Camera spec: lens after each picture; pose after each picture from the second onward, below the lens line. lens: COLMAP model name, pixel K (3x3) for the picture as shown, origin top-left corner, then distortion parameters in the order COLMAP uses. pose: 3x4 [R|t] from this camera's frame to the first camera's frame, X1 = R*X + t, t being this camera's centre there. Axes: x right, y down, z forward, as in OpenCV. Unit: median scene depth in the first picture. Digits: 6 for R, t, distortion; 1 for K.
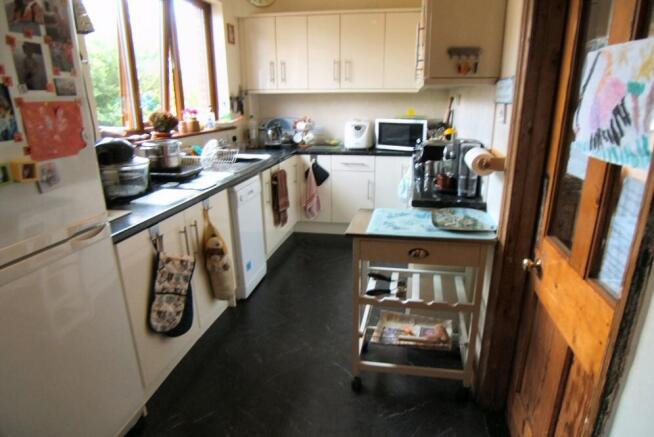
lens RADIAL K [[418.9, 0, 338.9], [0, 418.9, 245.0], [0, 0, 1]] dist [-0.049769, 0.001299]
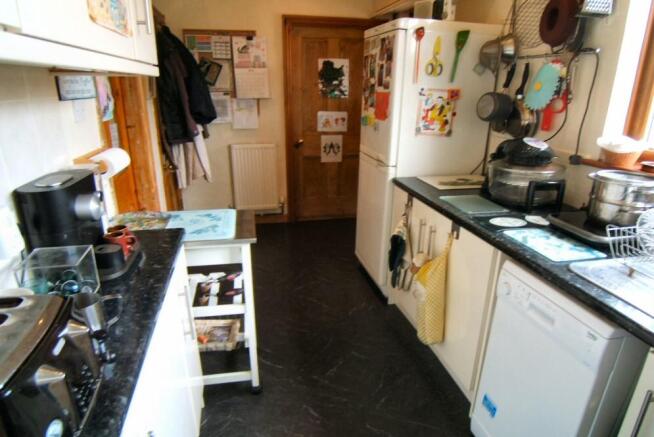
lens RADIAL K [[418.9, 0, 338.9], [0, 418.9, 245.0], [0, 0, 1]] dist [-0.049769, 0.001299]
pose [[-0.924100, 0.127650, -0.360200, 0.109757], [-0.136968, 0.769306, 0.624026, -0.341671], [0.356761, 0.625998, -0.693432, 0.942423]]
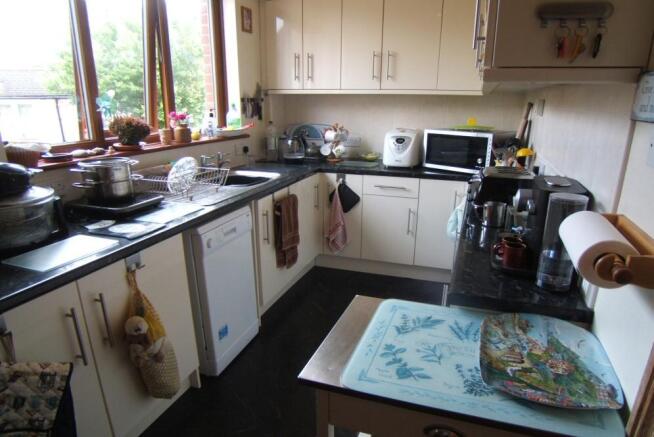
lens RADIAL K [[418.9, 0, 338.9], [0, 418.9, 245.0], [0, 0, 1]] dist [-0.049769, 0.001299]
pose [[0.988273, 0.061465, -0.139780, 0.059725], [-0.061835, 0.998085, 0.001700, -0.092338], [0.139617, 0.006963, 0.990181, 0.249799]]
